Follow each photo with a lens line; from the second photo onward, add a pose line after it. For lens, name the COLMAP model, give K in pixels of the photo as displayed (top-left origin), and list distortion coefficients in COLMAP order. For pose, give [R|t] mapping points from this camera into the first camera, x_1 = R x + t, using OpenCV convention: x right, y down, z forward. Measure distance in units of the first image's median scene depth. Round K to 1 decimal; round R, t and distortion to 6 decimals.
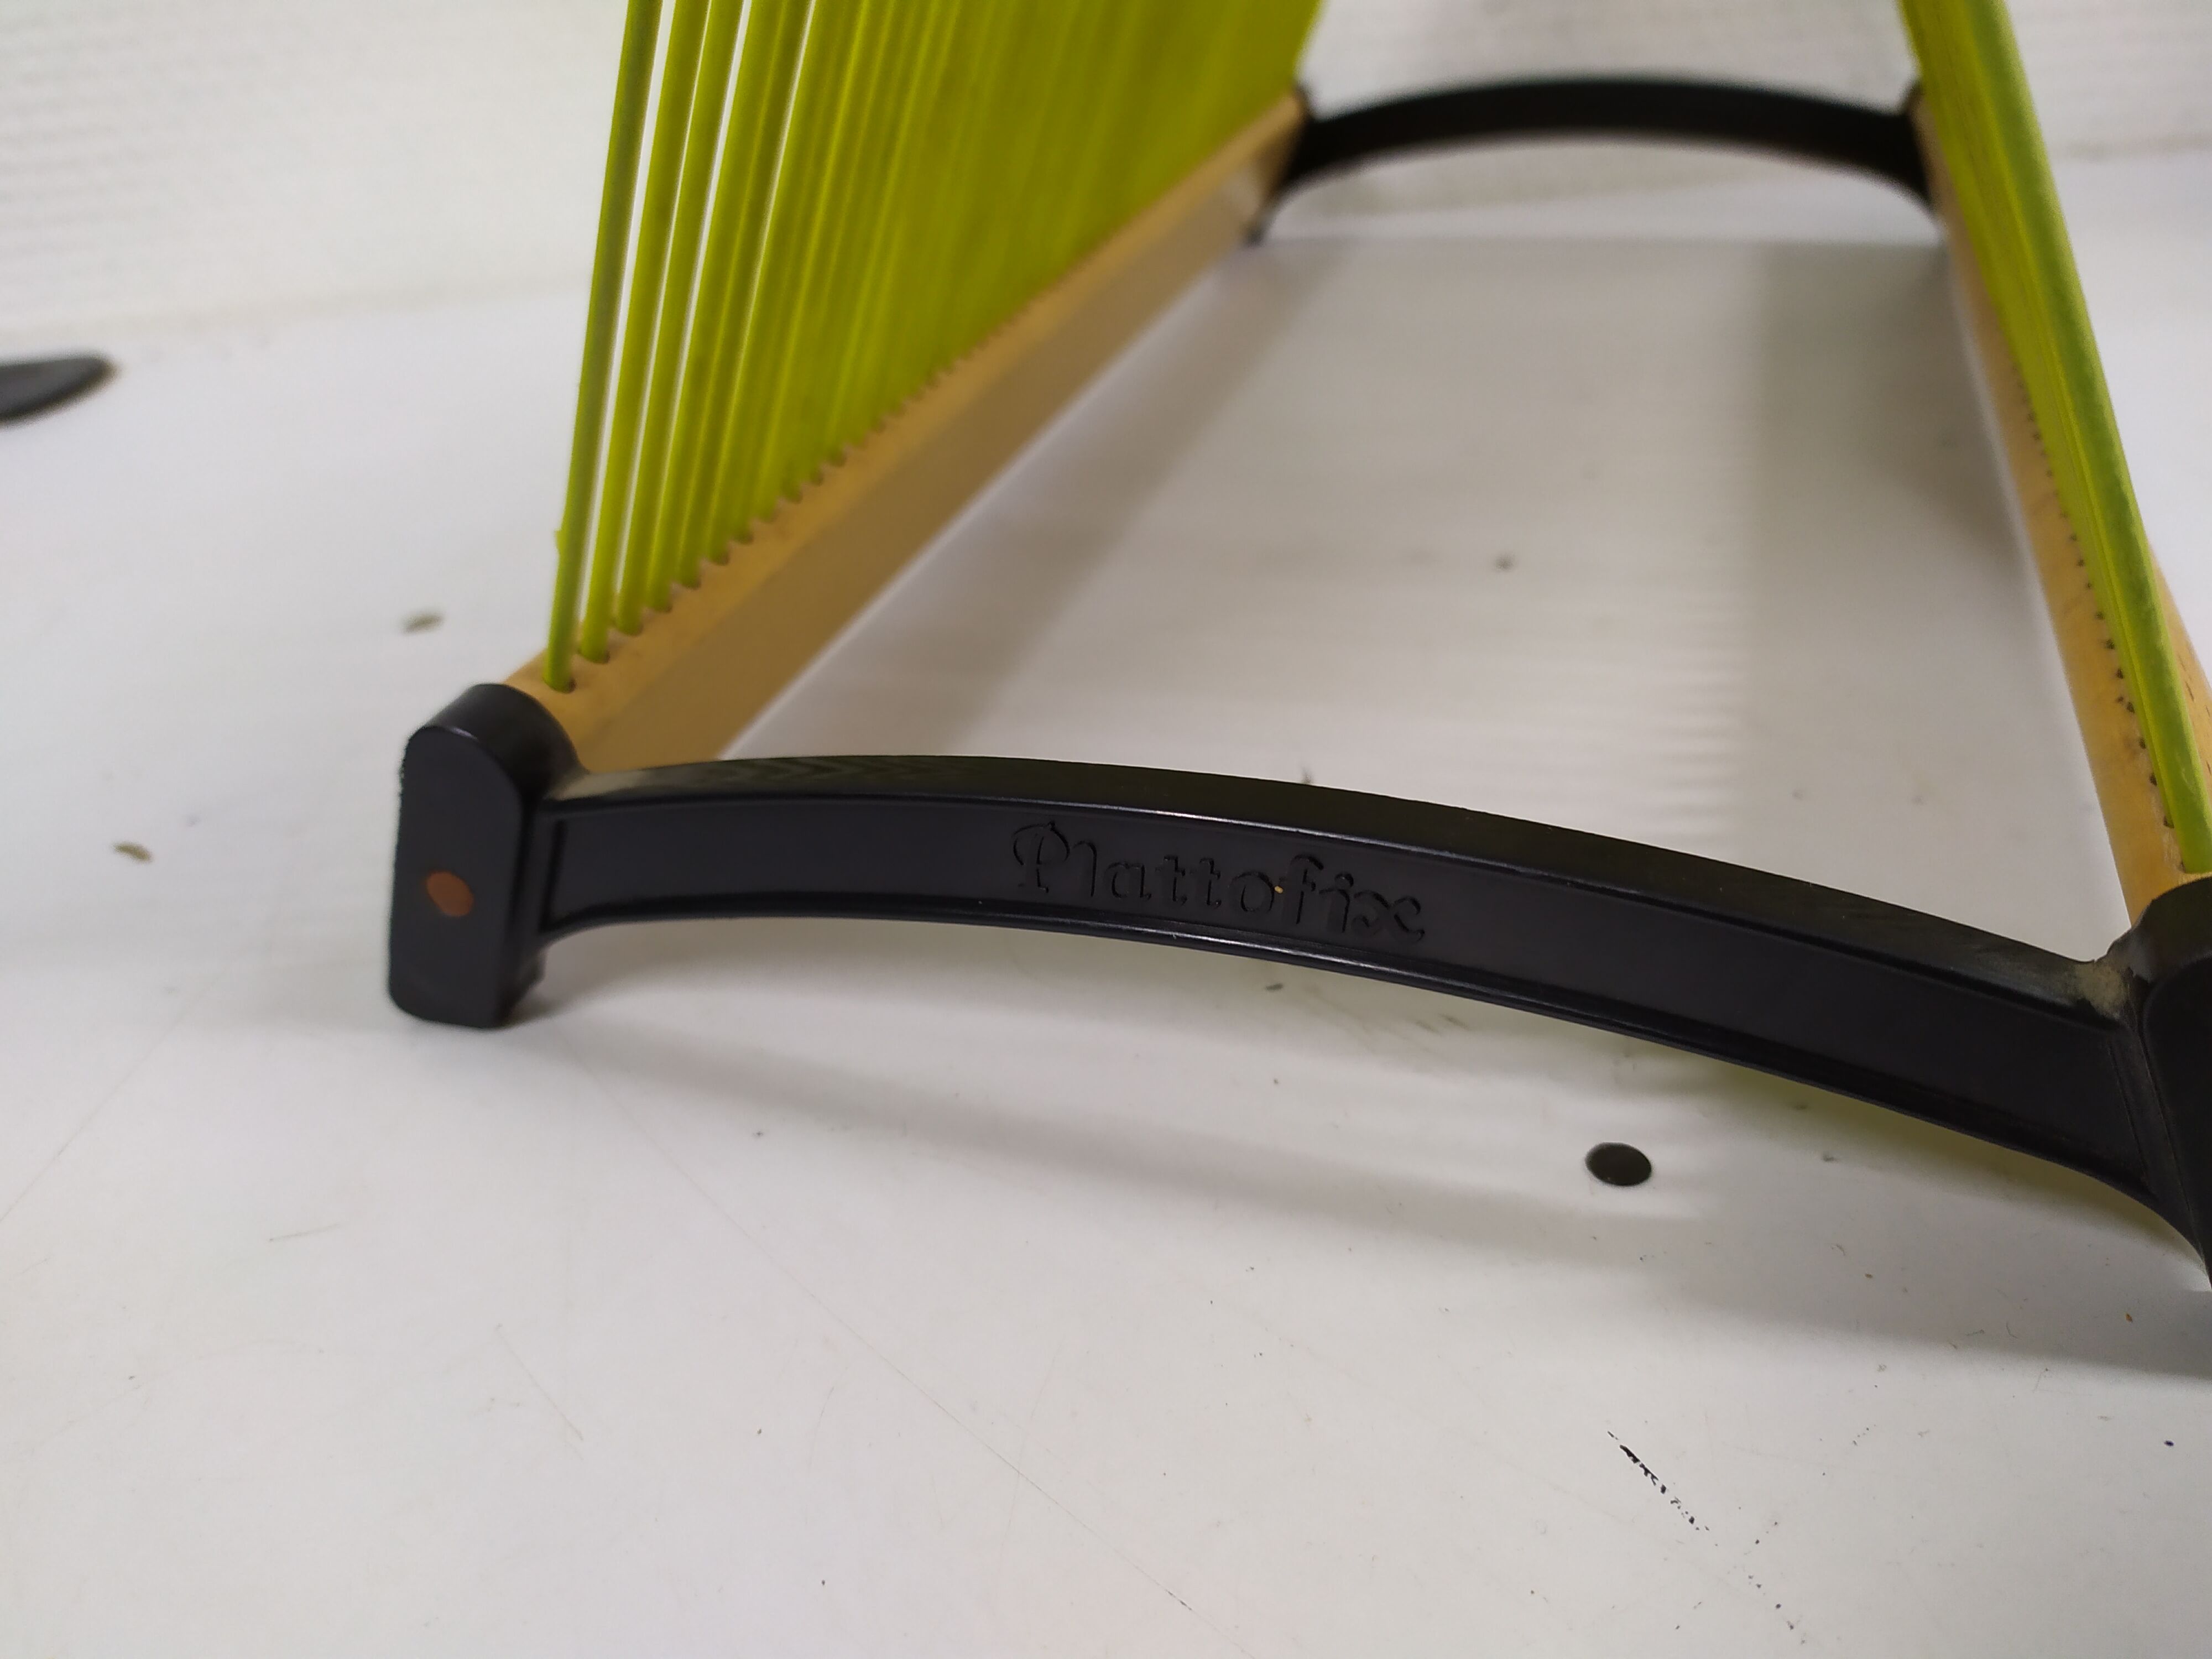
lens RADIAL K [[1788.9, 0, 1140.0], [0, 1788.9, 861.4], [0, 0, 1]] dist [-0.028744, -0.002842]
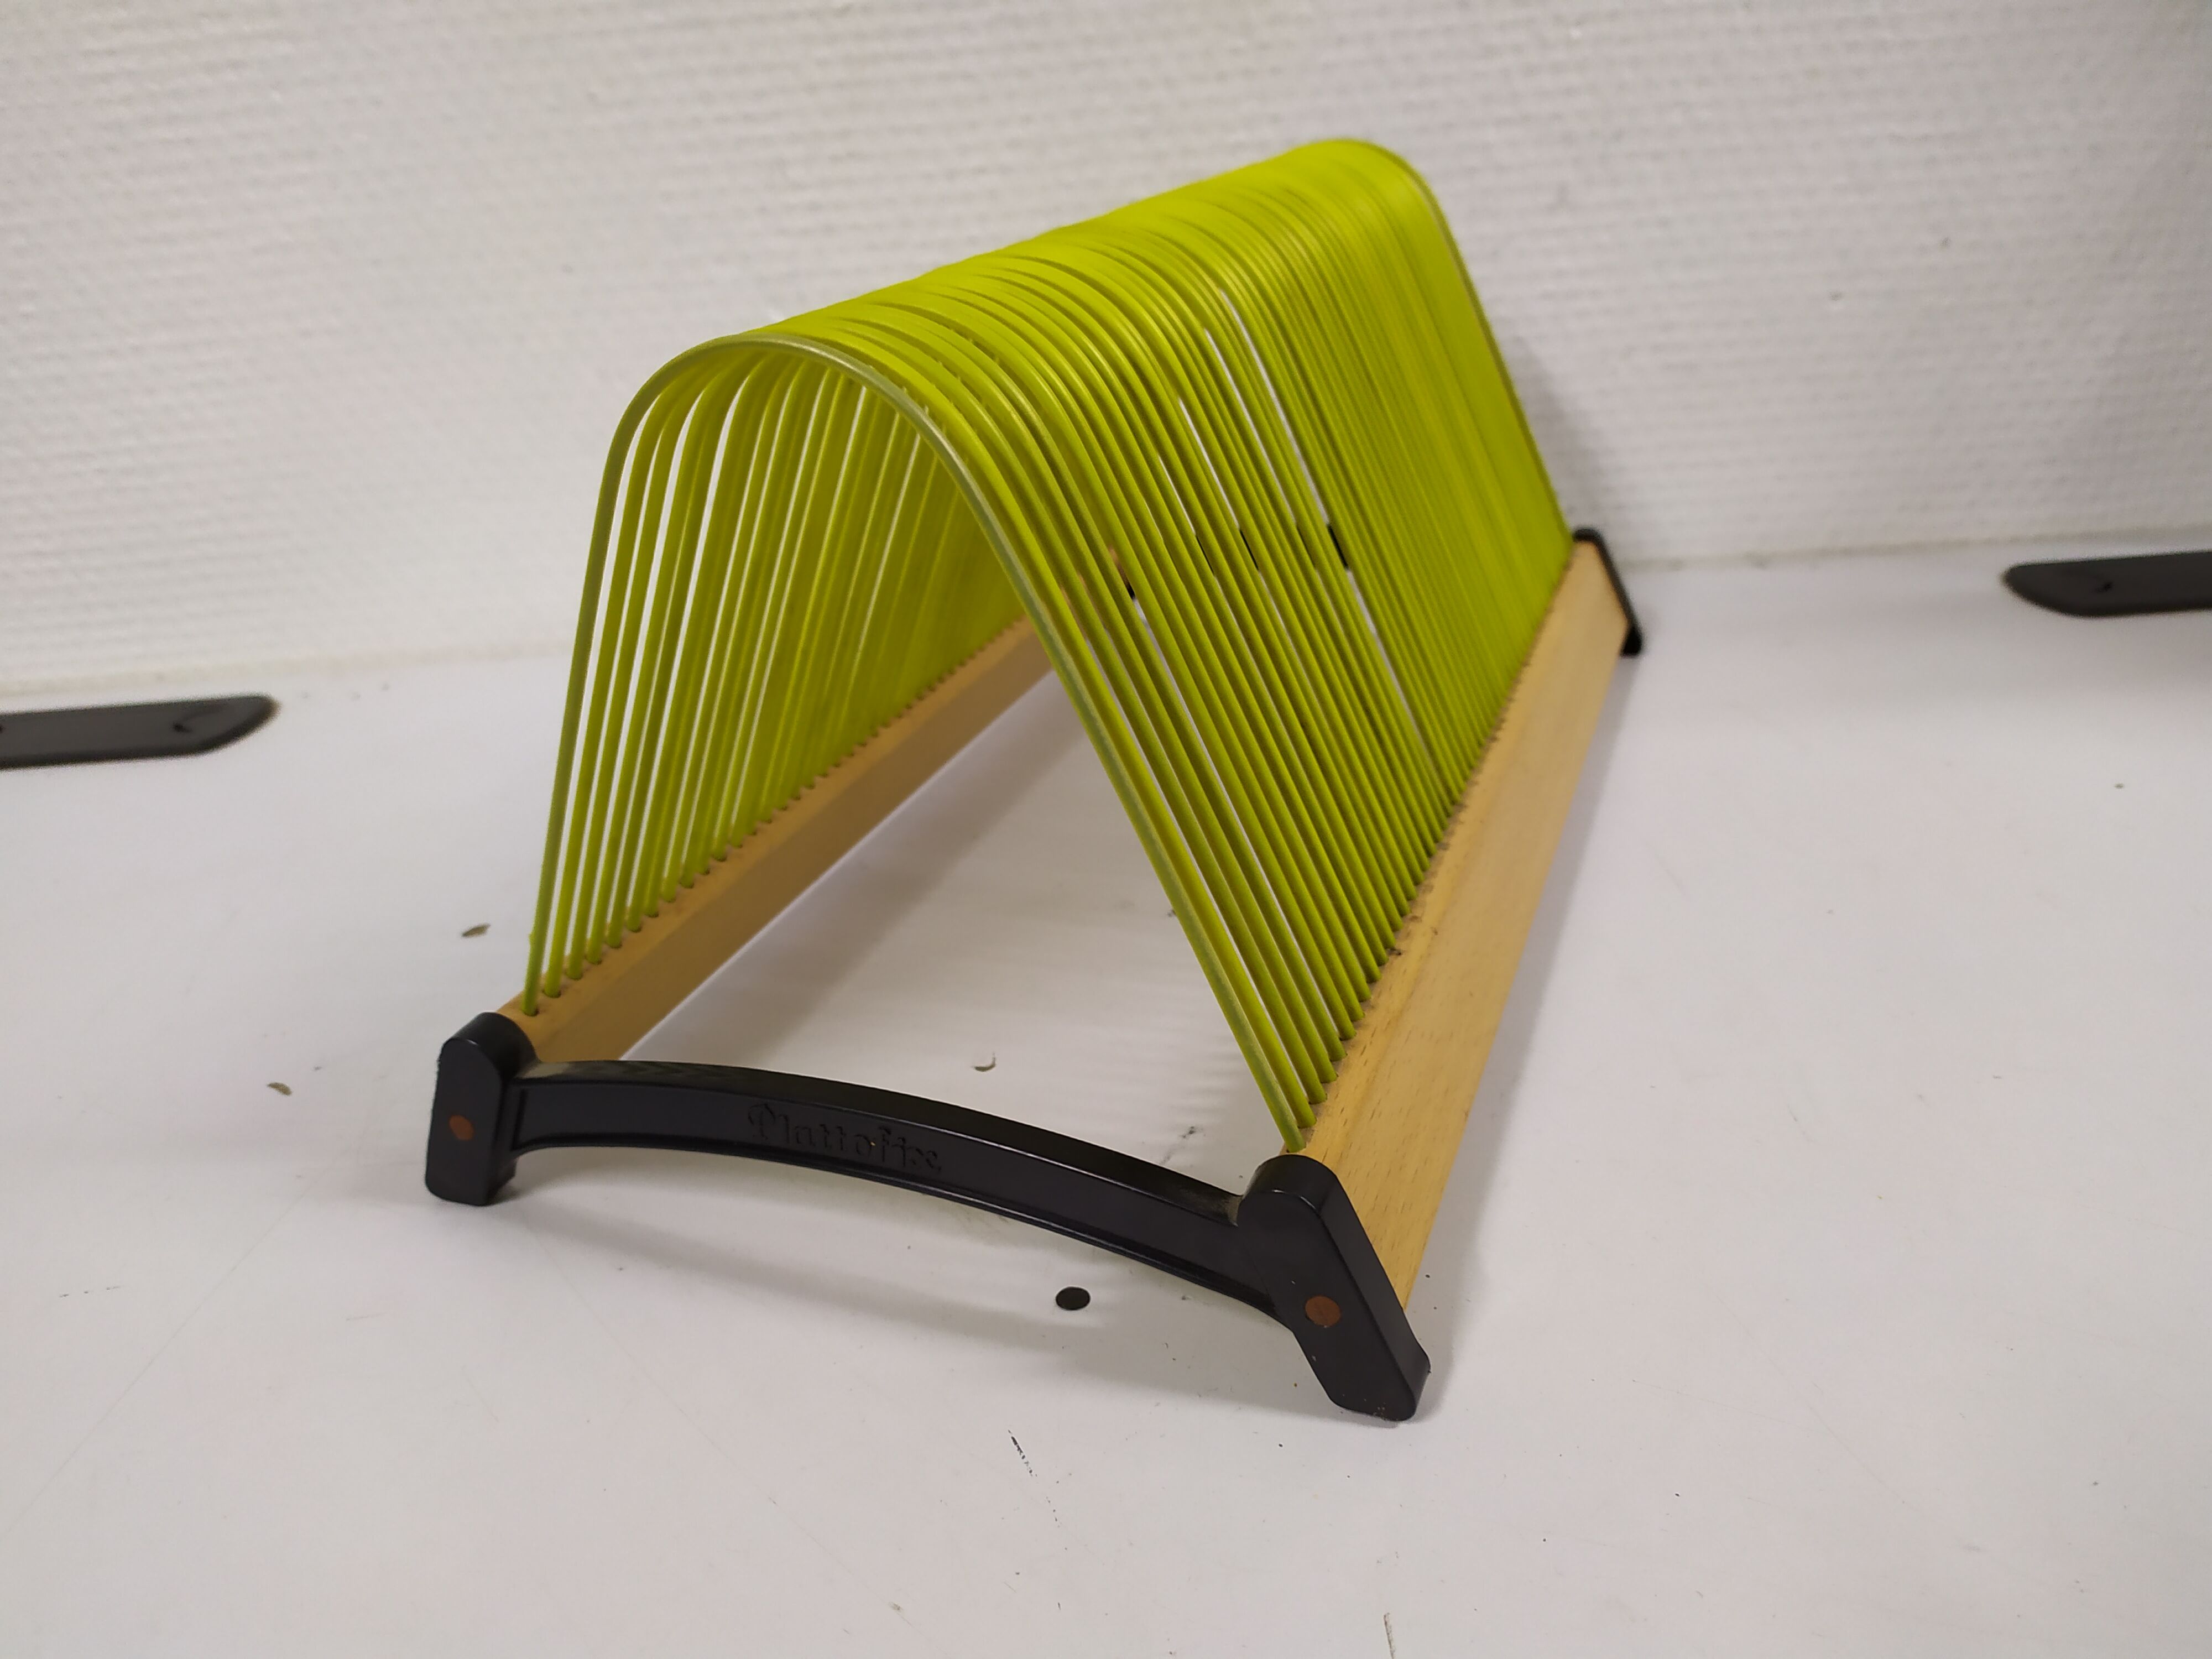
lens RADIAL K [[1652.4, 0, 1091.8], [0, 1652.4, 850.9], [0, 0, 1]] dist [0.002522, -0.043078]
pose [[0.998892, 0.018389, -0.043315, 0.303696], [-0.023731, 0.991716, -0.126235, -0.061740], [0.040635, 0.127123, 0.991054, -0.636269]]
